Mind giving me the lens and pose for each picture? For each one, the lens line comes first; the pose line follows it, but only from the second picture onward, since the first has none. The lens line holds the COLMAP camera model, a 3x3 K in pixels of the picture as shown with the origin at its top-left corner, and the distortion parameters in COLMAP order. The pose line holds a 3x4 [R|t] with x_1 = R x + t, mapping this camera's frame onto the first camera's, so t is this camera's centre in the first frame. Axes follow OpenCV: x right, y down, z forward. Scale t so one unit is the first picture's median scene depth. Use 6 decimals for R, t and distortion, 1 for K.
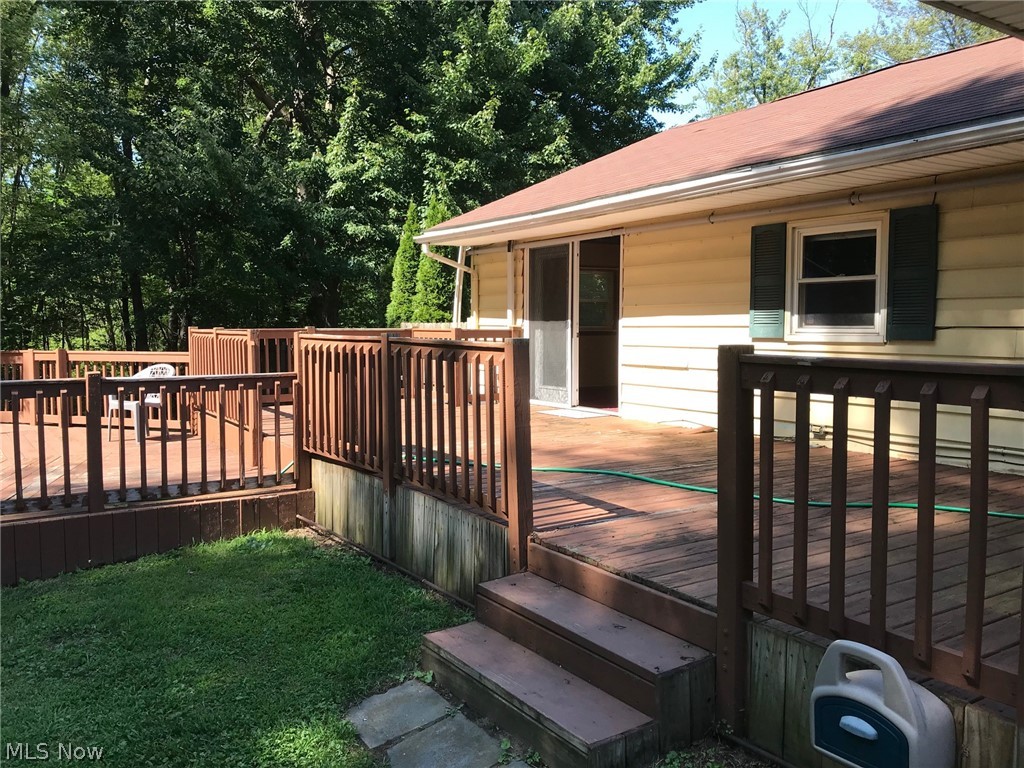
lens RADIAL K [[840.6, 0, 511.3], [0, 840.6, 381.0], [0, 0, 1]] dist [0.030813, -0.039636]
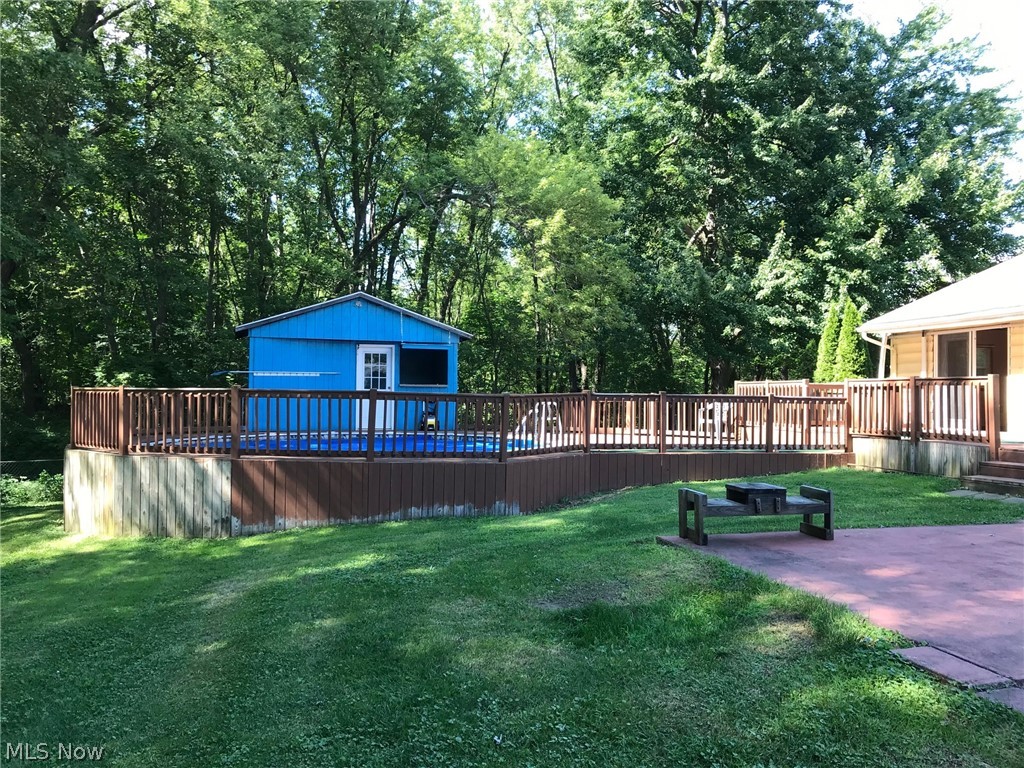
lens RADIAL K [[840.6, 0, 513.5], [0, 840.6, 387.7], [0, 0, 1]] dist [0.030813, -0.039636]
pose [[0.945840, 0.005743, -0.324581, -0.145110], [-0.032126, 0.996591, -0.075983, 0.062916], [0.323038, 0.082296, 0.942801, -0.524575]]
